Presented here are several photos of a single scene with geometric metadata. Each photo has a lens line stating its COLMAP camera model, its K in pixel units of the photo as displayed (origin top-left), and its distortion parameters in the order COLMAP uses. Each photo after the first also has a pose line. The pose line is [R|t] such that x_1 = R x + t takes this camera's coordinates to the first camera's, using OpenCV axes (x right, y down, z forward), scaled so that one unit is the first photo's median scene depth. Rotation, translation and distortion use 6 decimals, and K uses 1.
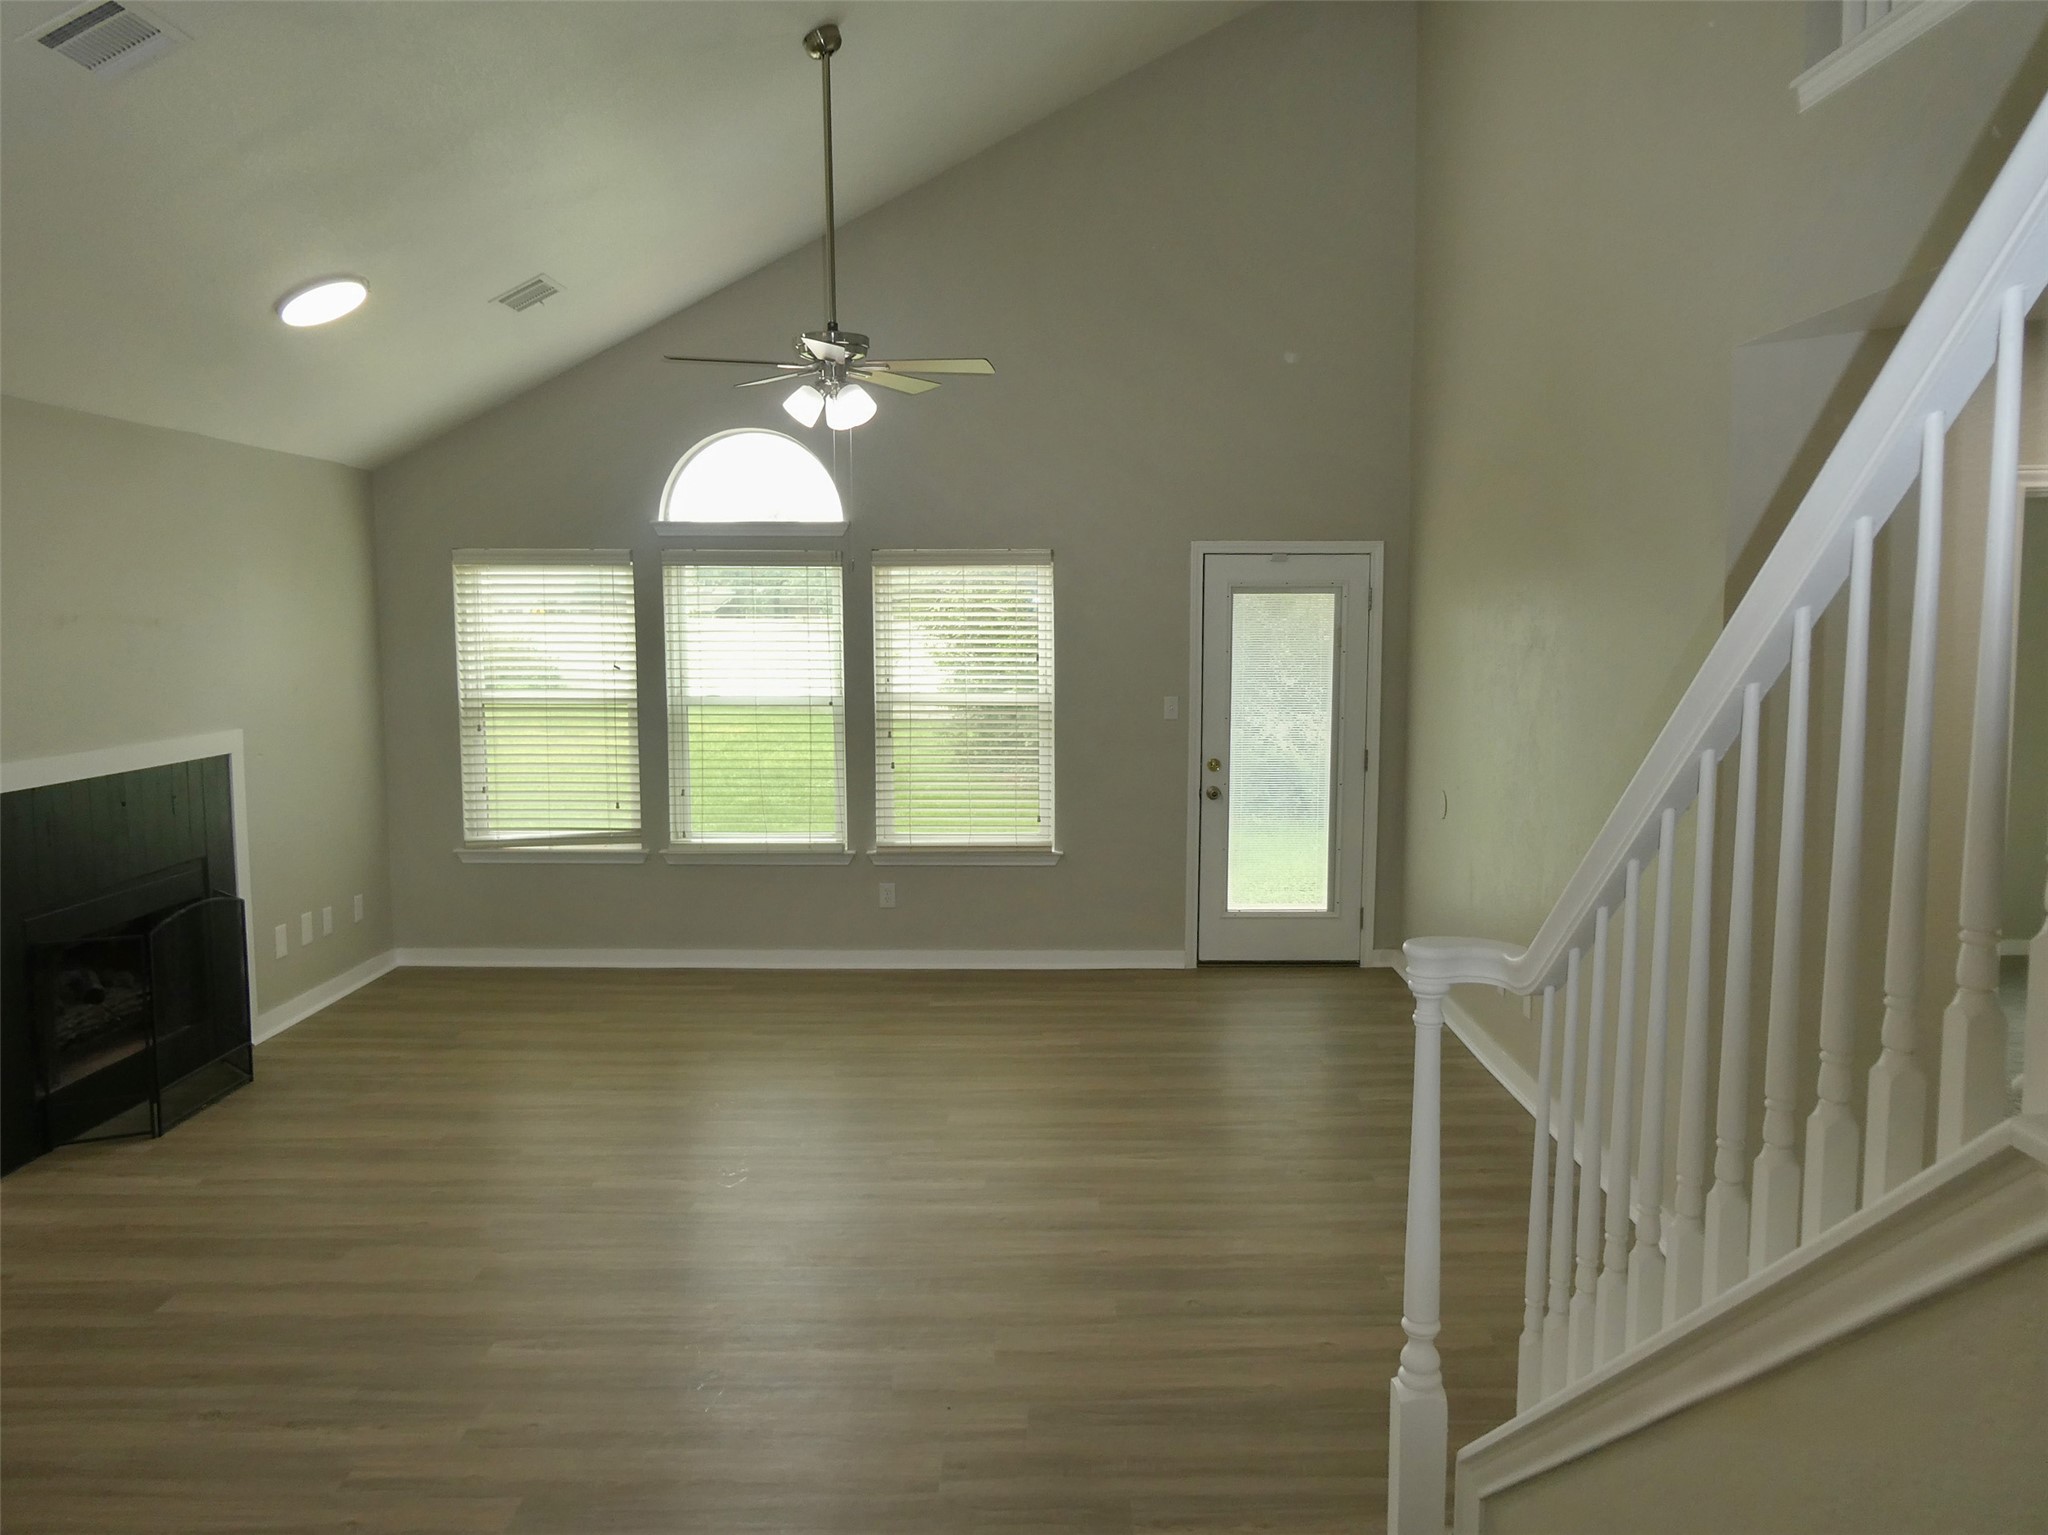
lens RADIAL K [[1497.9, 0, 1016.5], [0, 1497.9, 767.4], [0, 0, 1]] dist [-0.010490, 0.016269]
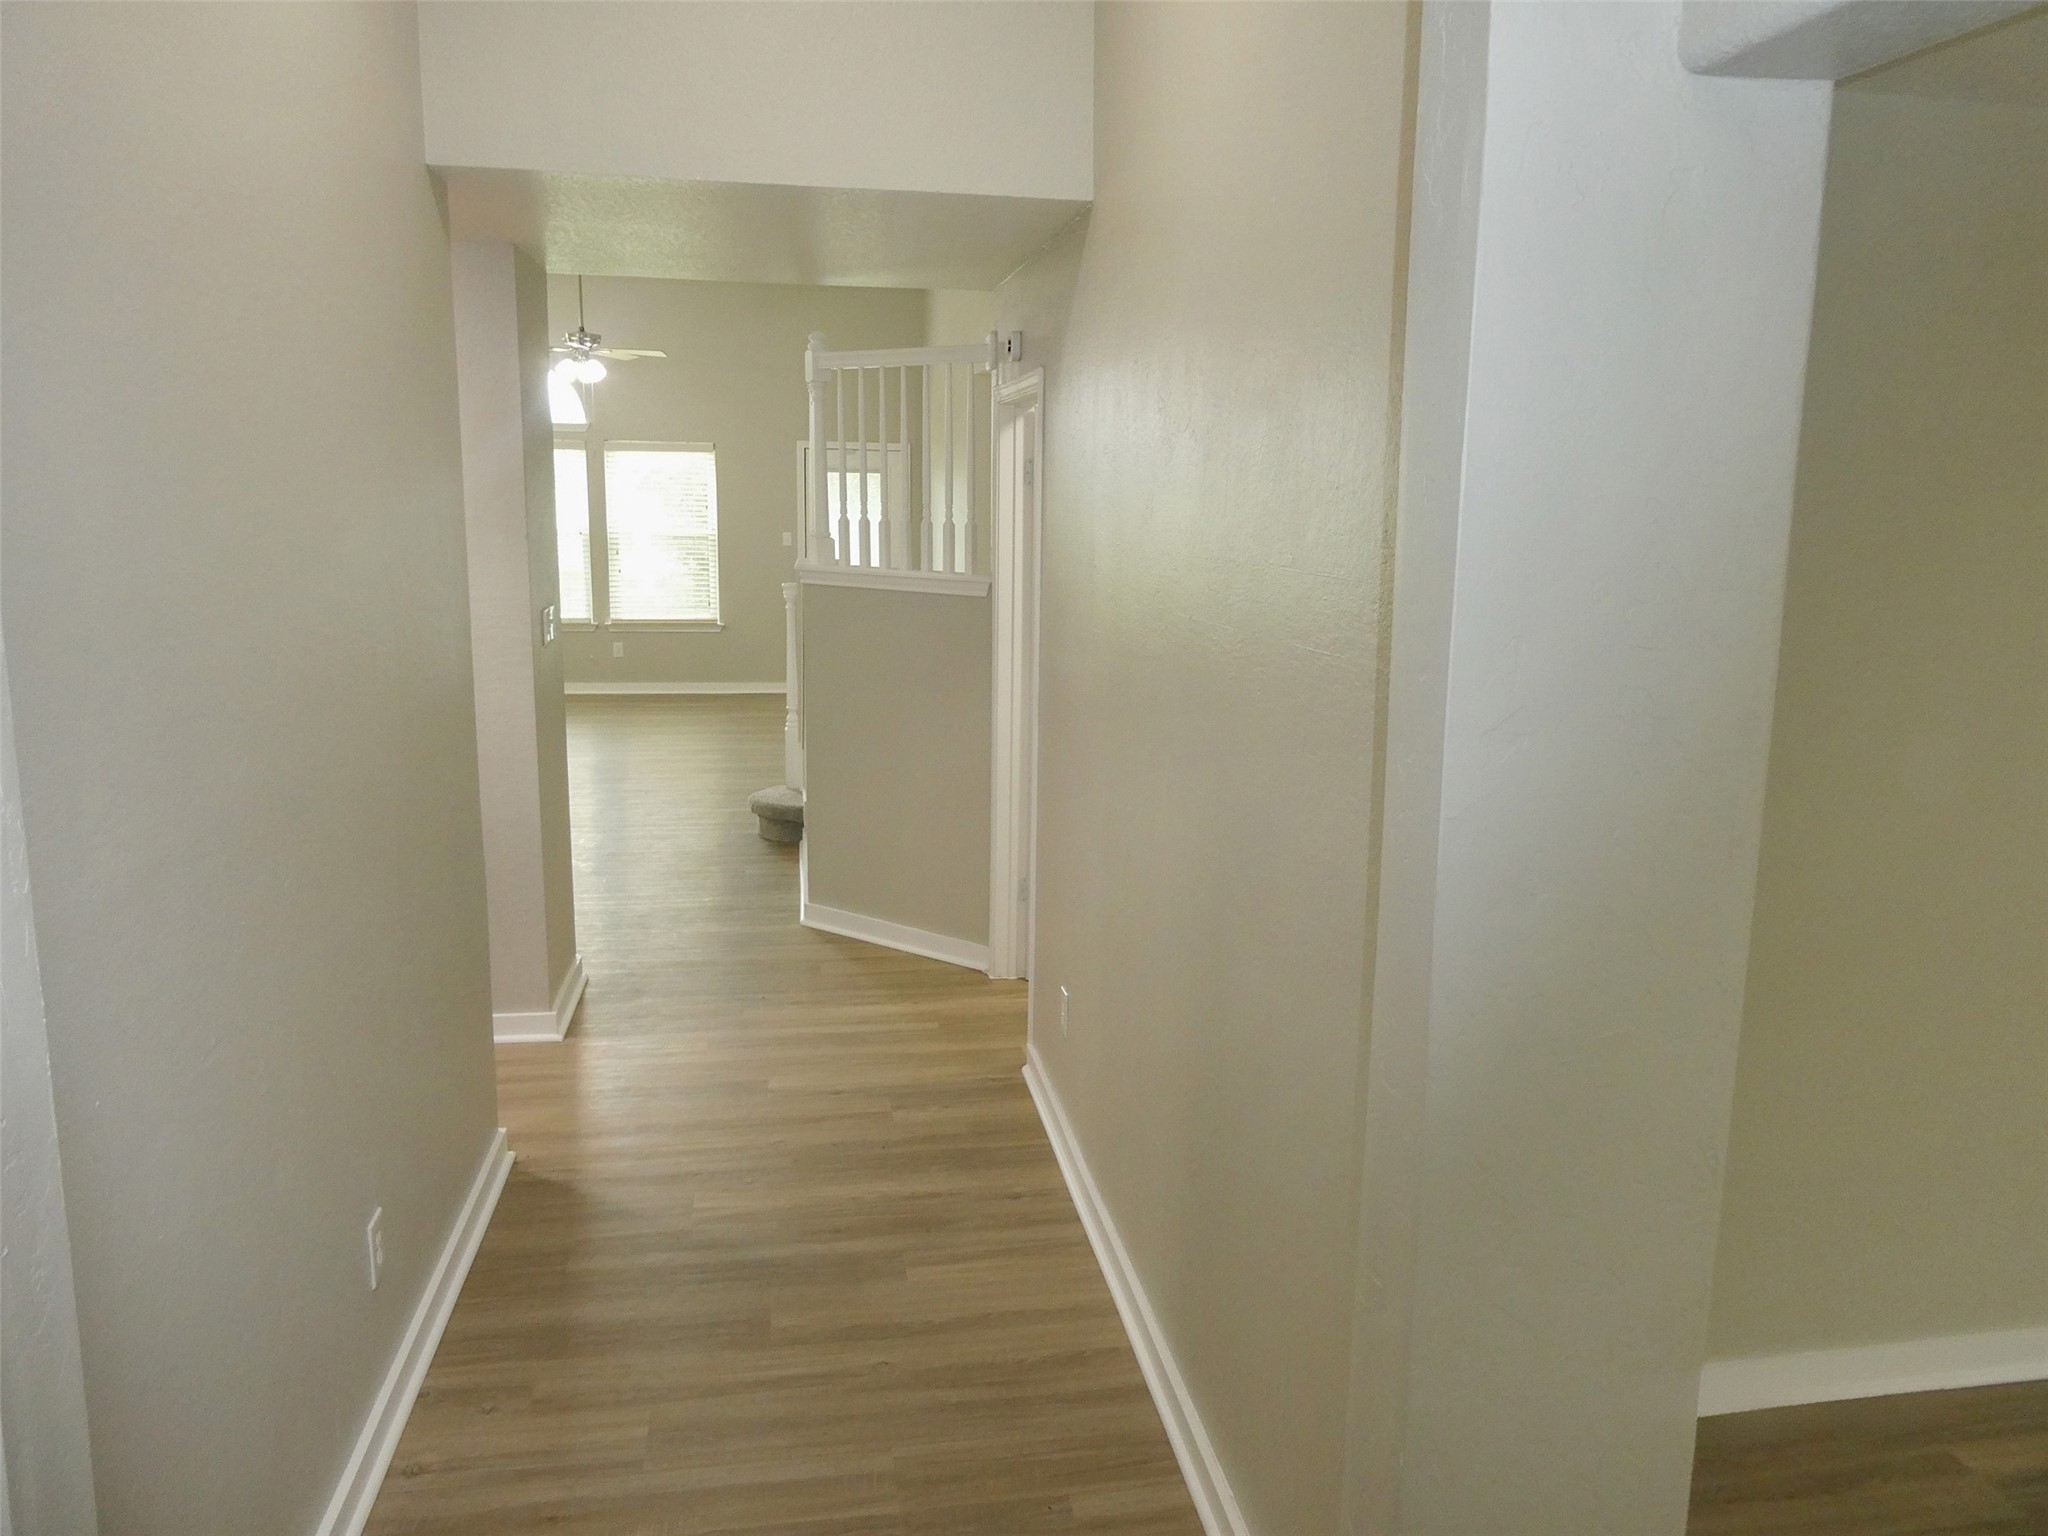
lens RADIAL K [[1497.9, 0, 1033.4], [0, 1497.9, 768.6], [0, 0, 1]] dist [-0.010490, 0.016269]
pose [[0.983536, -0.014905, 0.180098, 0.067751], [0.000583, 0.996850, 0.079314, 0.086281], [-0.180713, -0.077903, 0.980446, -0.741639]]
